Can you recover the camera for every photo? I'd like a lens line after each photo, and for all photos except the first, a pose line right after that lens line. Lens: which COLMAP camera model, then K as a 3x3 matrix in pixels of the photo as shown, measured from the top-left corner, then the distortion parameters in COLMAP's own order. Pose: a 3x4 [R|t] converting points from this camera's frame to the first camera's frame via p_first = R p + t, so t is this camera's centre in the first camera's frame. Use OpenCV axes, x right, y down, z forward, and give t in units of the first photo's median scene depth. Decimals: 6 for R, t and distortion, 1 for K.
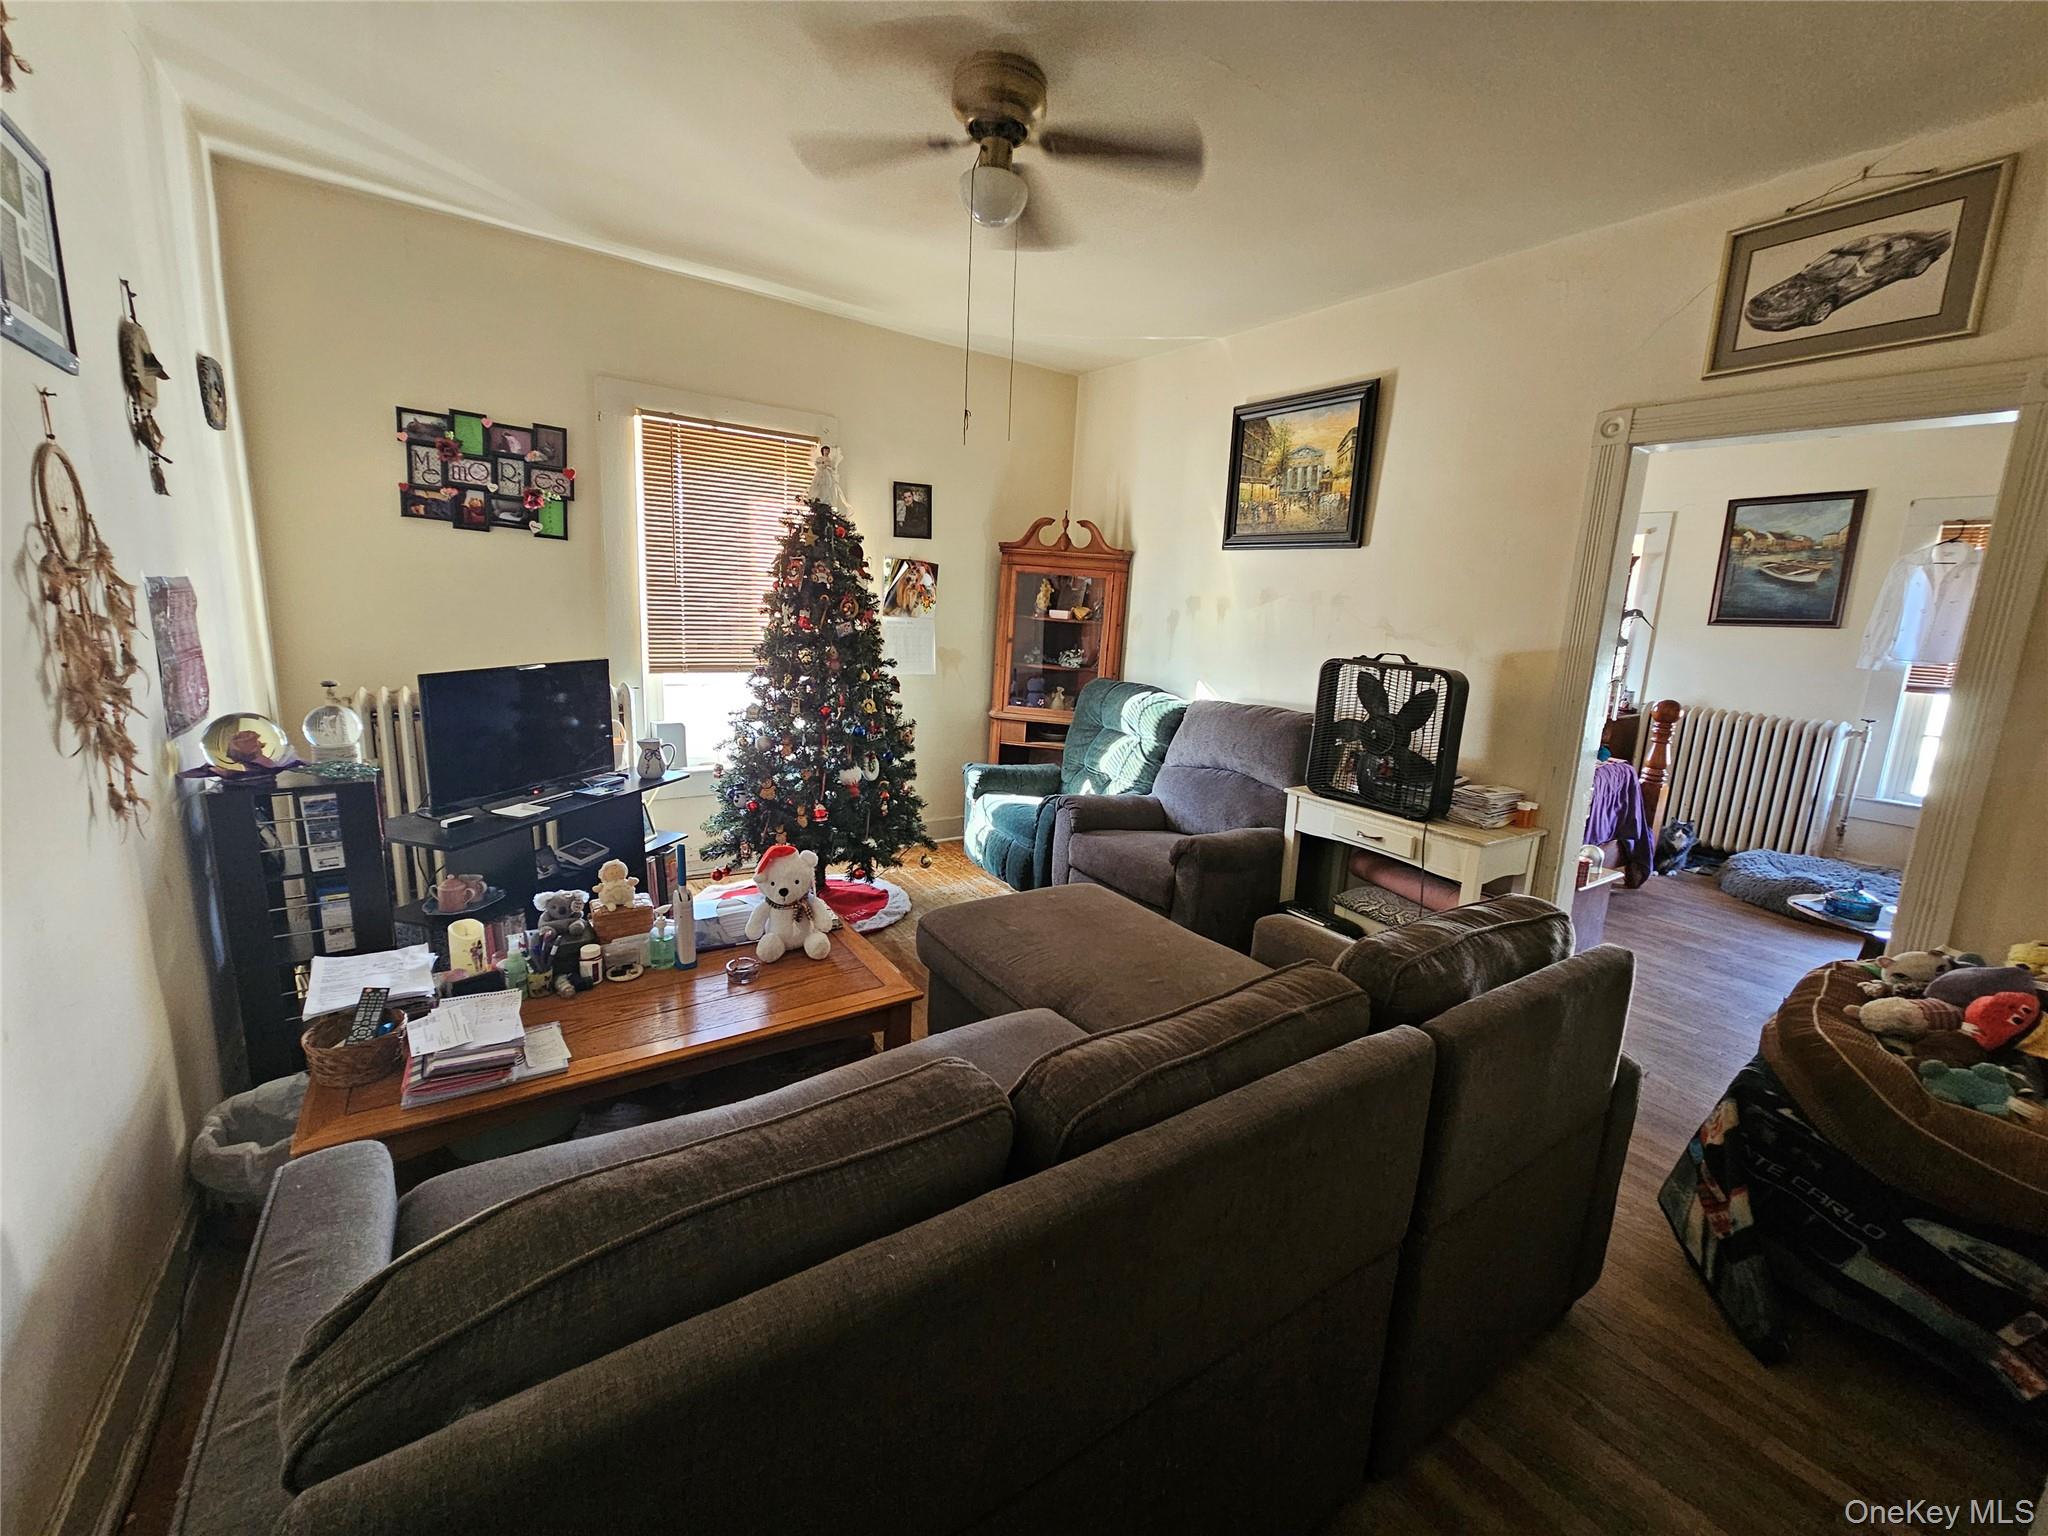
lens RADIAL K [[836.2, 0, 1022.7], [0, 836.2, 765.1], [0, 0, 1]] dist [0.000235, -0.000163]
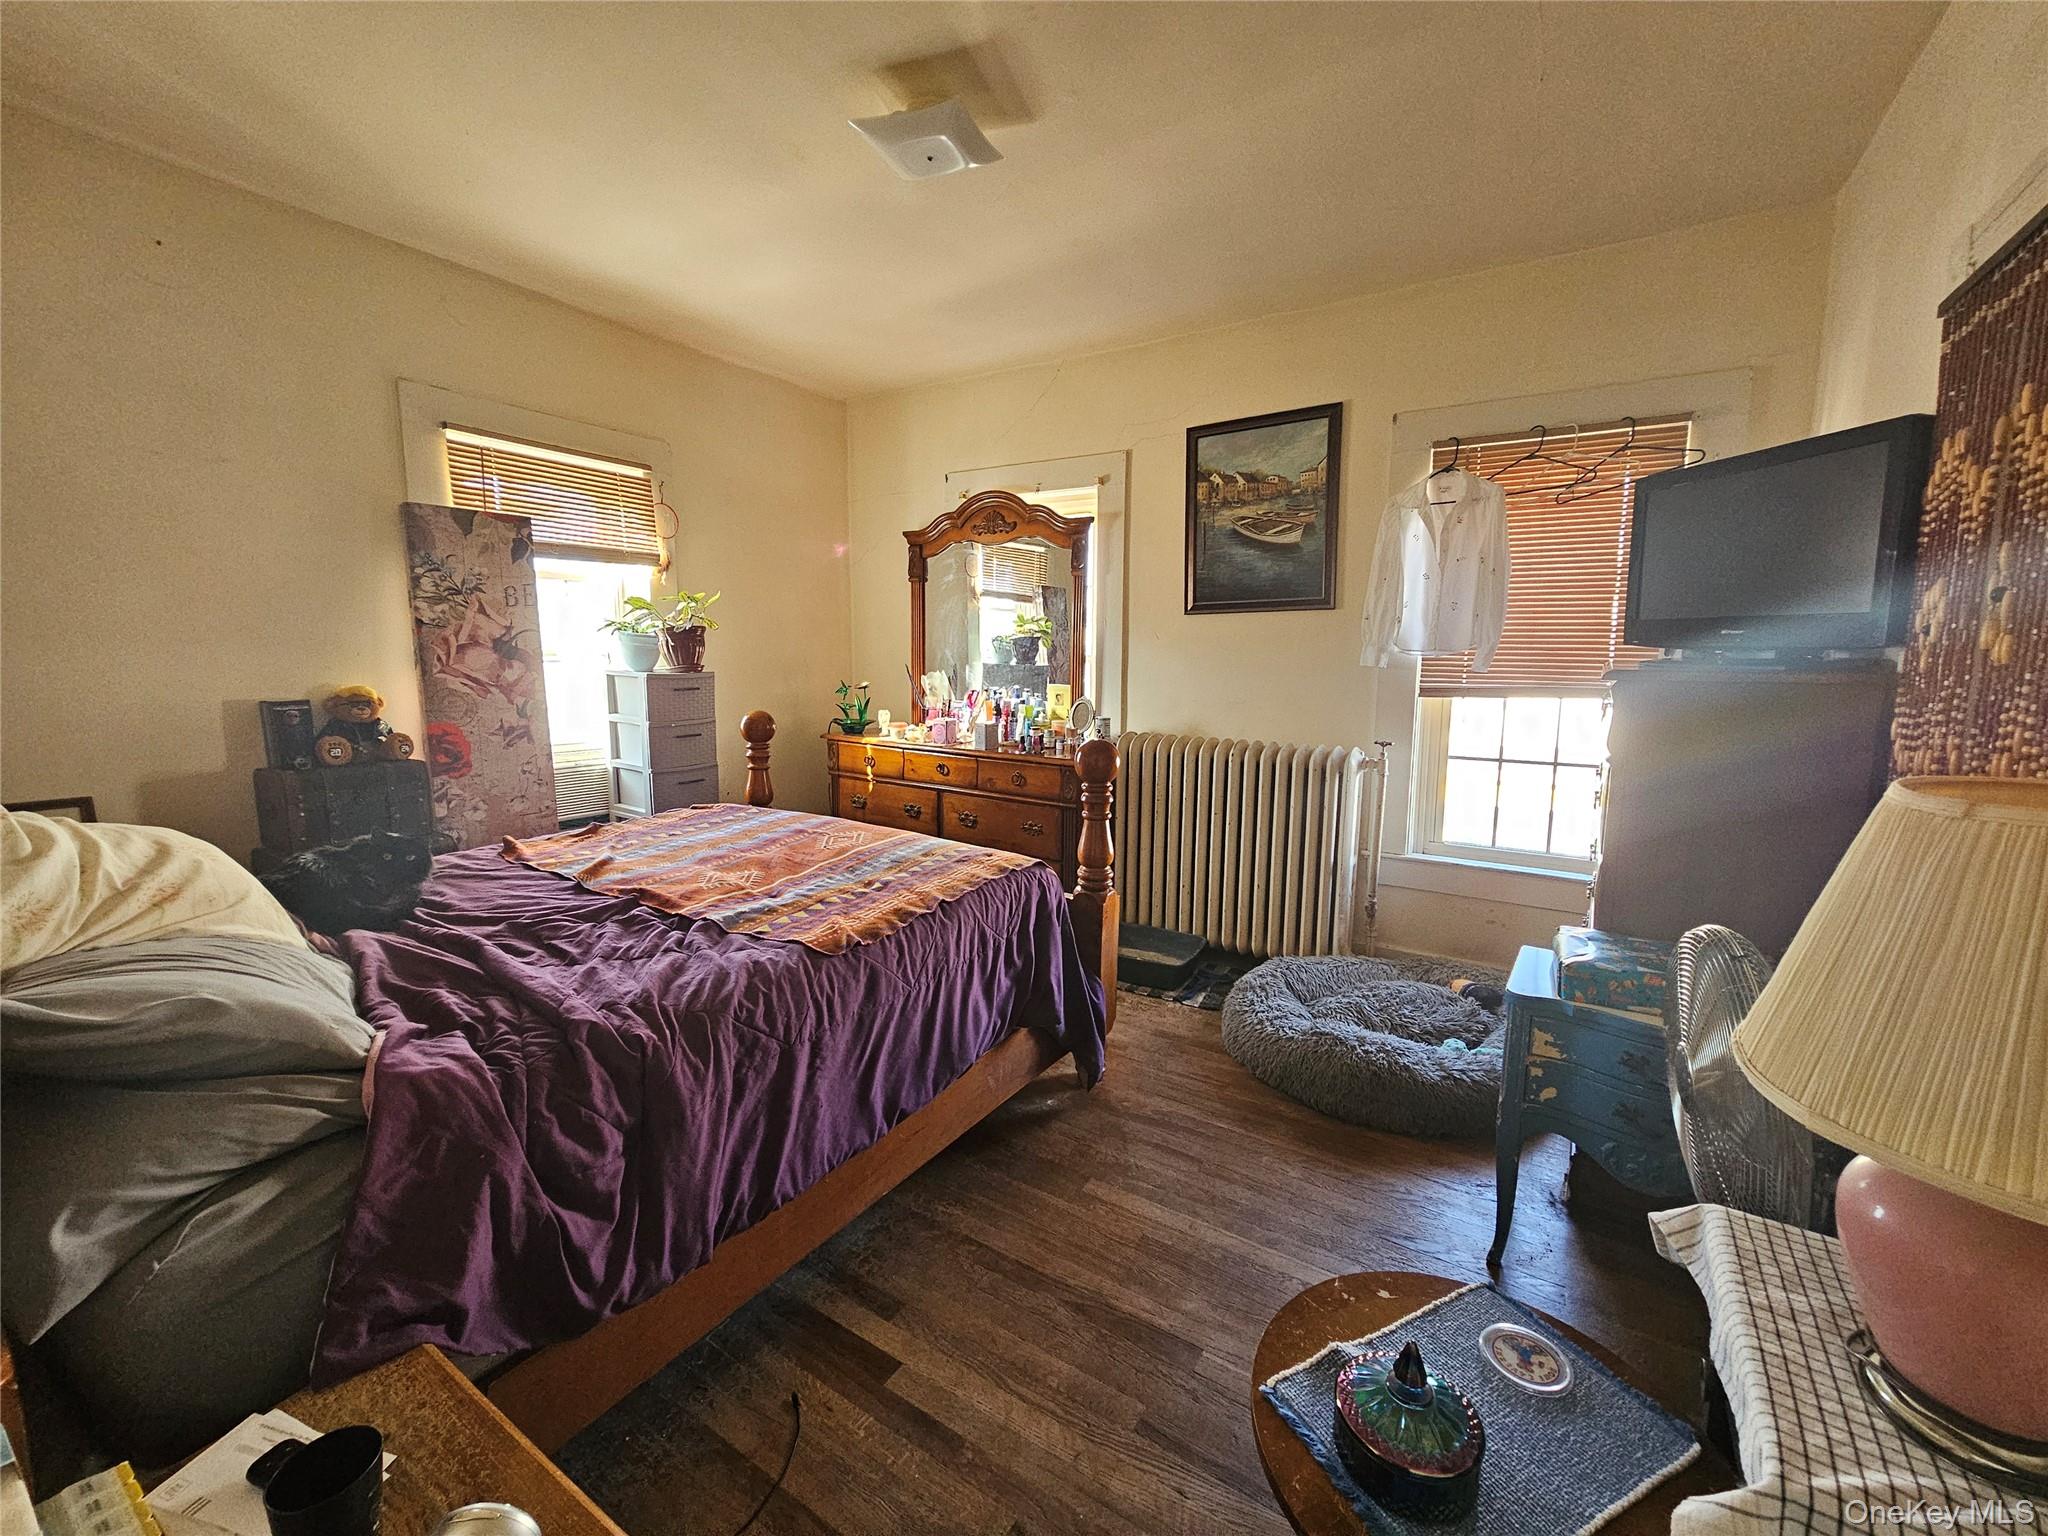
lens RADIAL K [[836.2, 0, 1028.4], [0, 836.2, 763.1], [0, 0, 1]] dist [0.000235, -0.000163]
pose [[0.922197, -0.091490, 0.375742, 0.485530], [0.107868, 0.993905, -0.022738, -0.051268], [-0.371371, 0.061500, 0.926445, 0.475403]]
